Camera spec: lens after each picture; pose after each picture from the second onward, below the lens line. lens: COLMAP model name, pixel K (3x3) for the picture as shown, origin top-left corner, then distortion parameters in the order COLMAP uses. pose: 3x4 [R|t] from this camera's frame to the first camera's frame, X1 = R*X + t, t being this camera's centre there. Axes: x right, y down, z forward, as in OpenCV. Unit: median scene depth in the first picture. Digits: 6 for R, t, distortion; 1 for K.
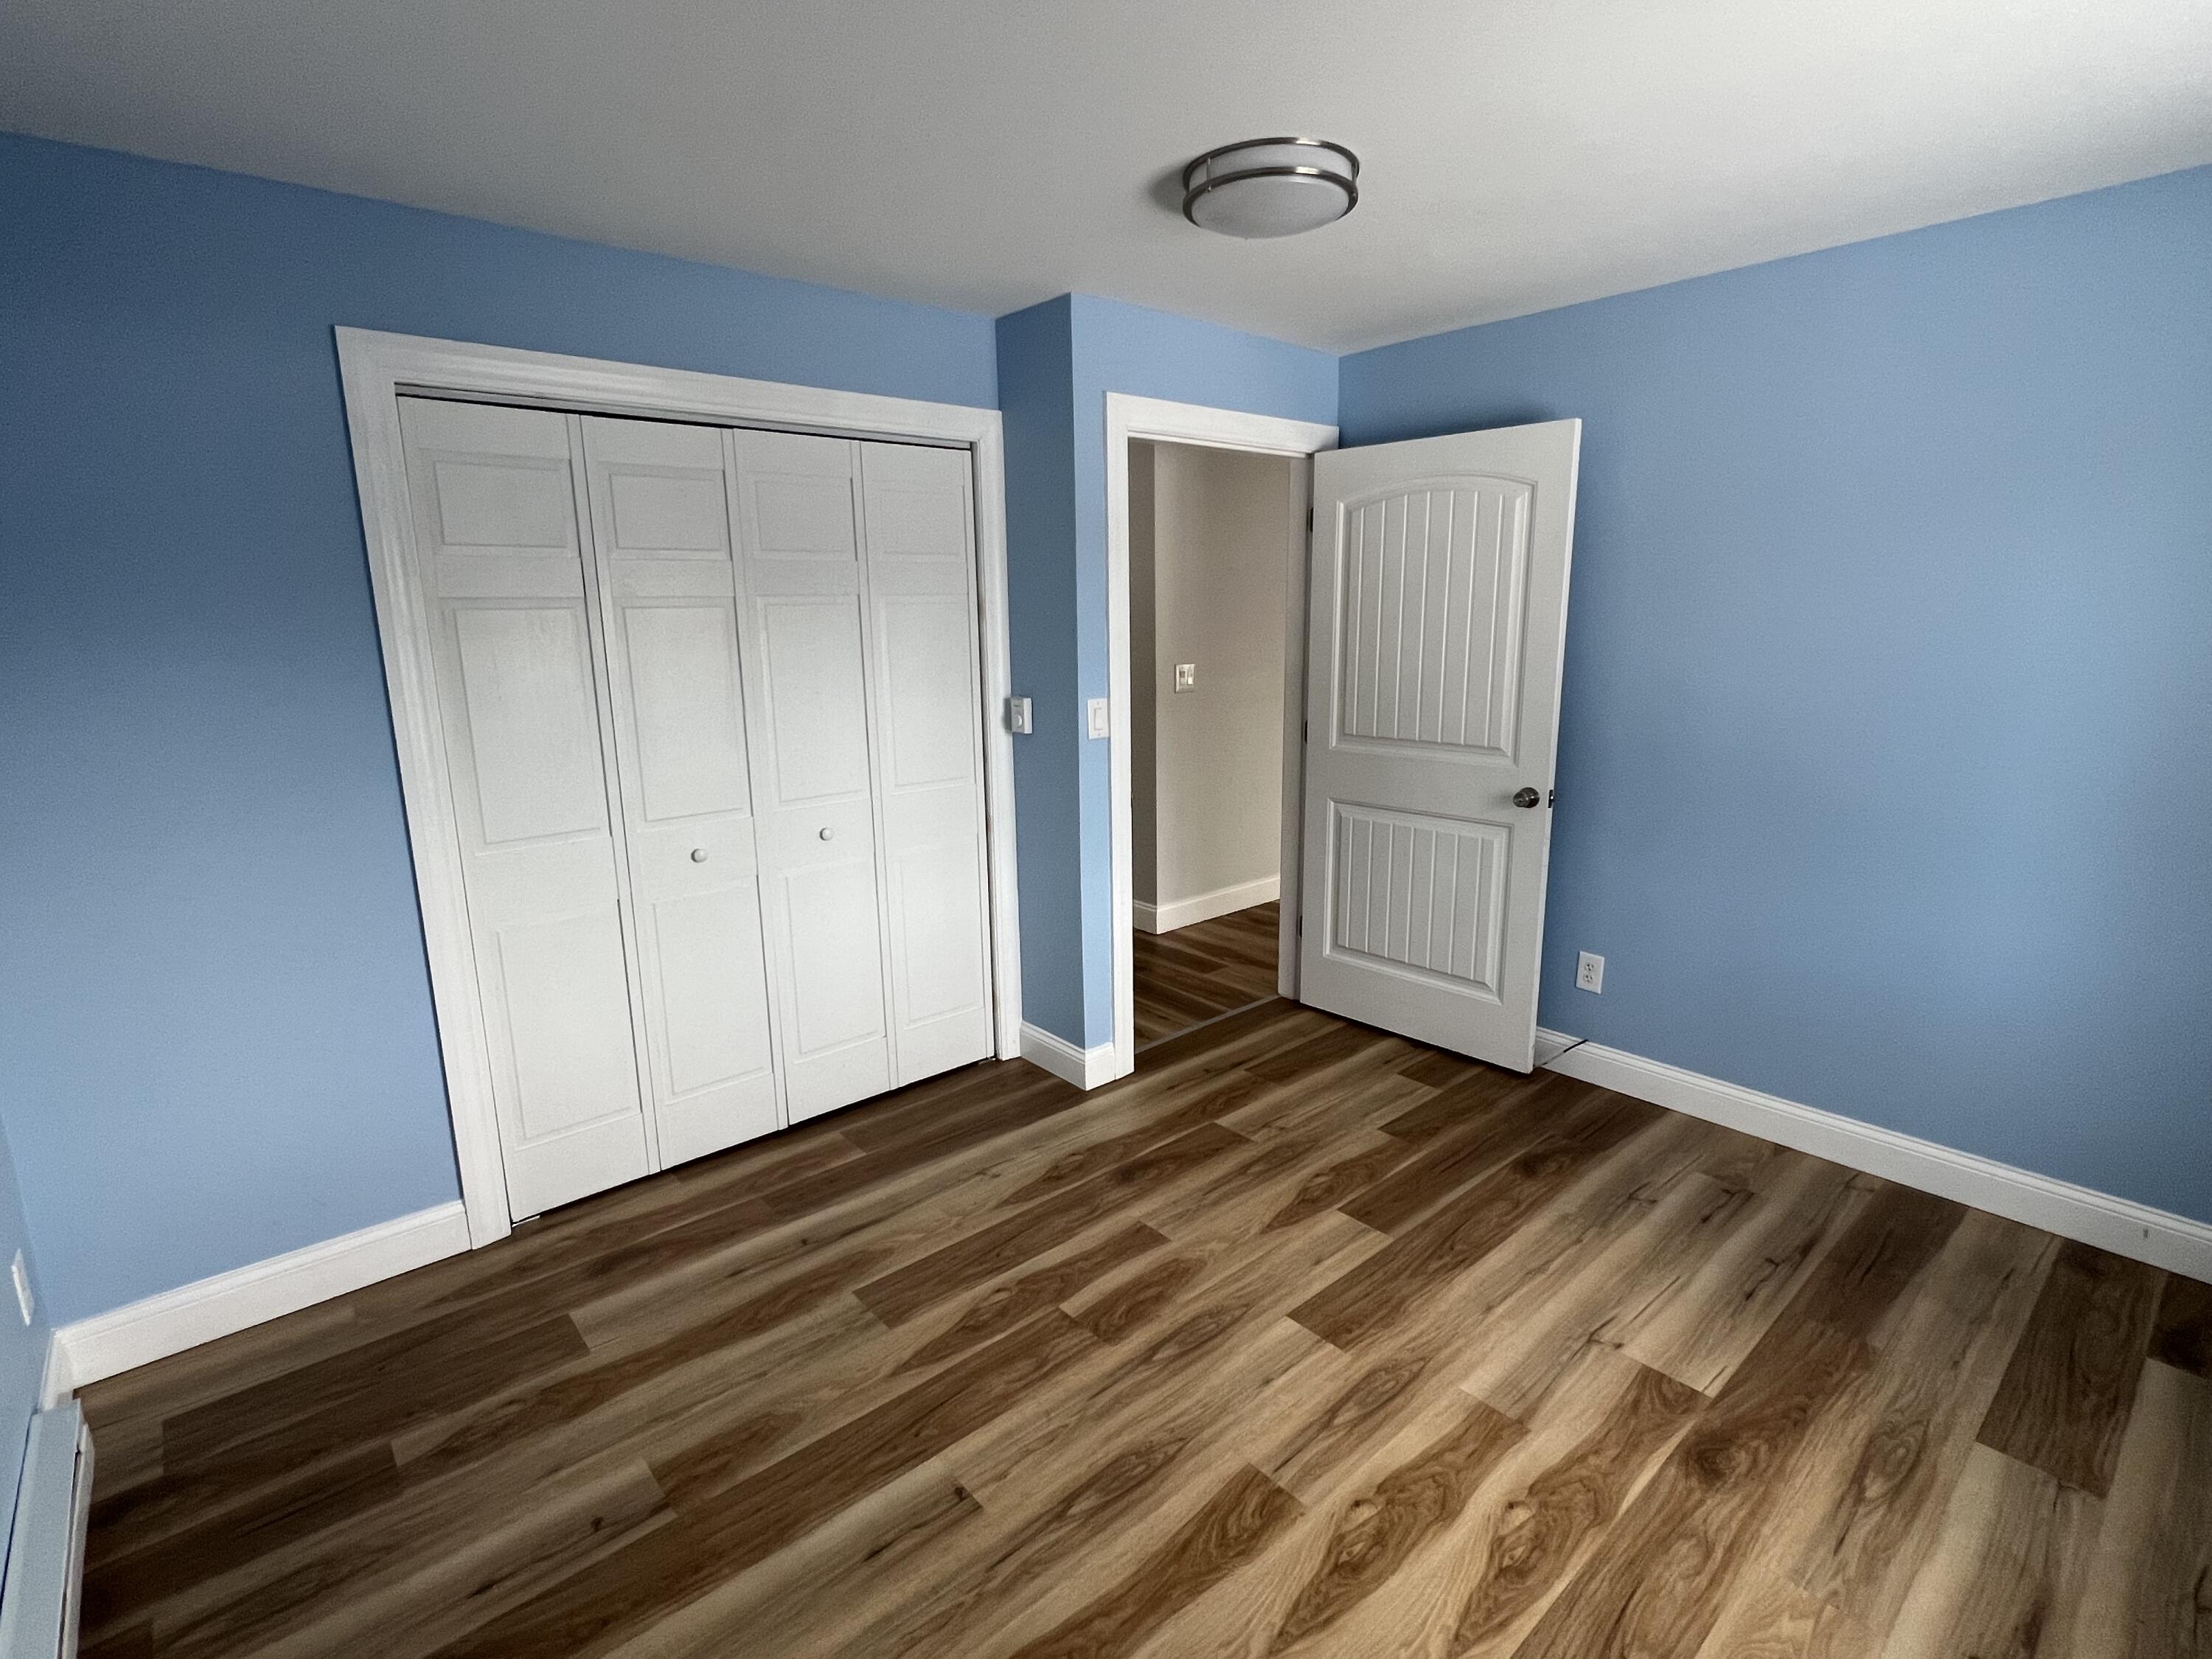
lens RADIAL K [[1065.7, 0, 1081.8], [0, 1065.7, 846.5], [0, 0, 1]] dist [0.001785, 0.000353]
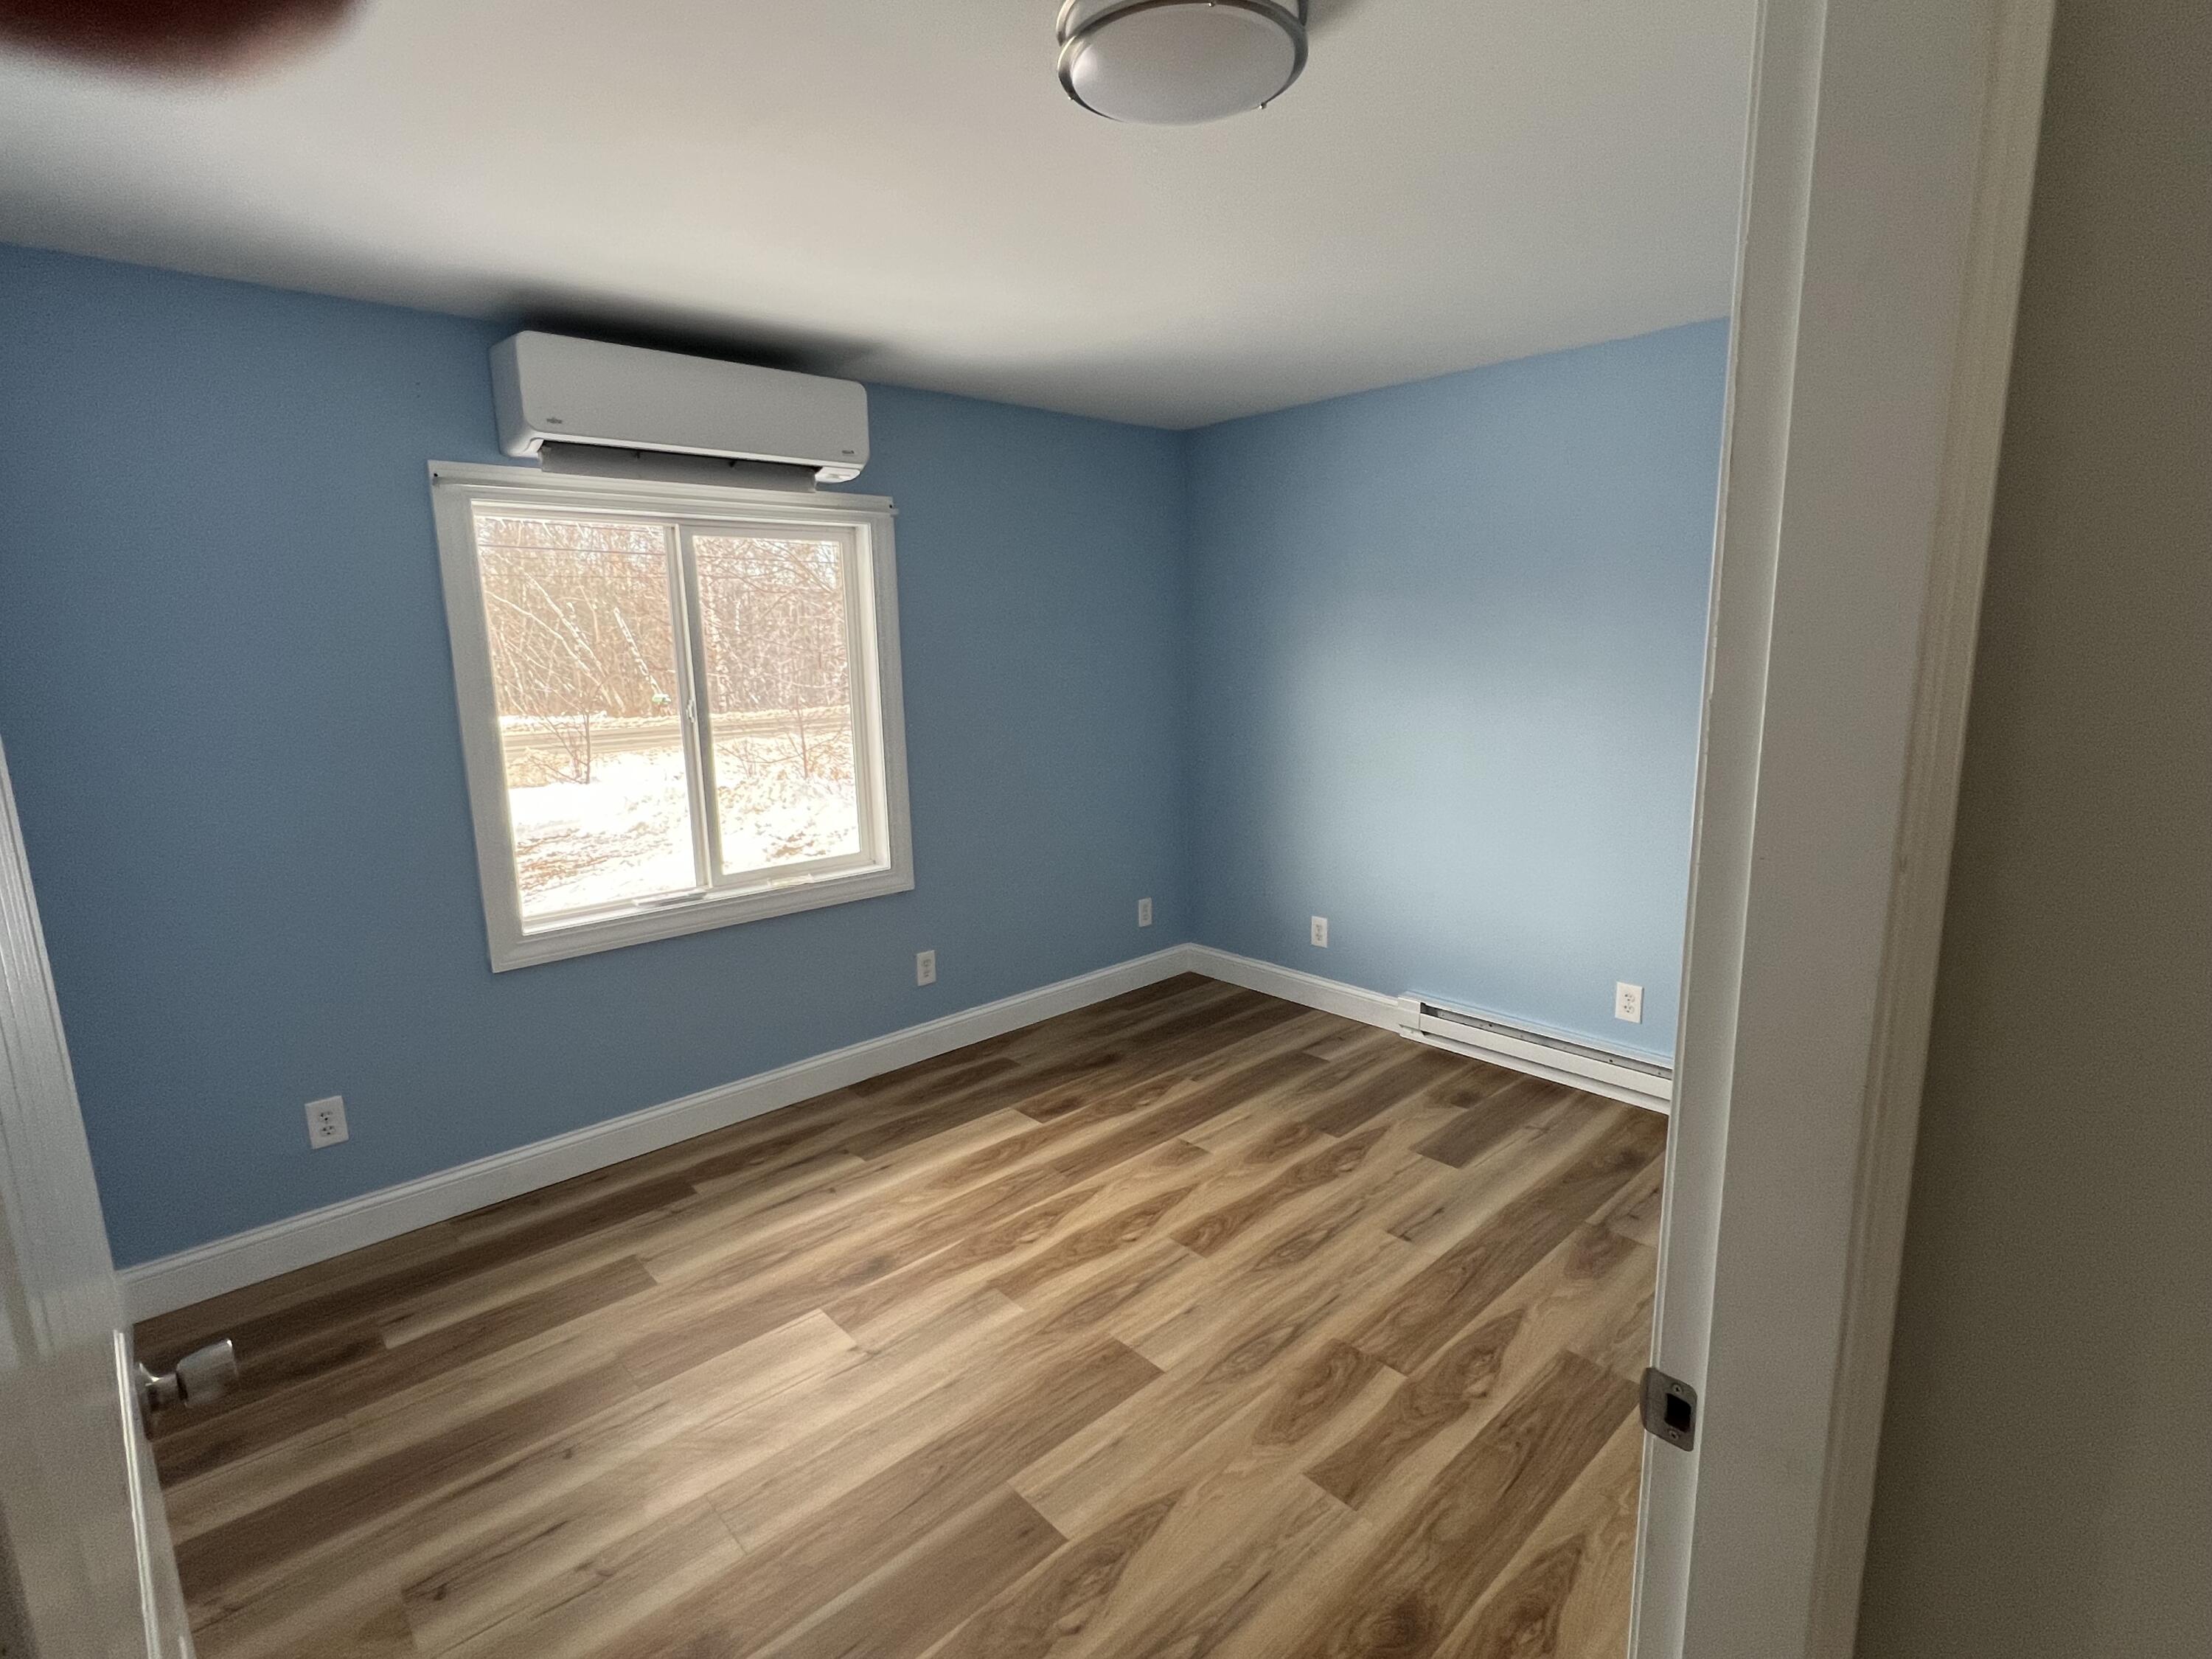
lens RADIAL K [[1065.7, 0, 1088.2], [0, 1065.7, 840.4], [0, 0, 1]] dist [0.001785, 0.000353]
pose [[-0.998978, 0.040190, -0.020704, 0.270346], [0.028164, 0.911474, 0.410393, -0.407596], [0.035365, 0.409390, -0.911674, 1.736952]]
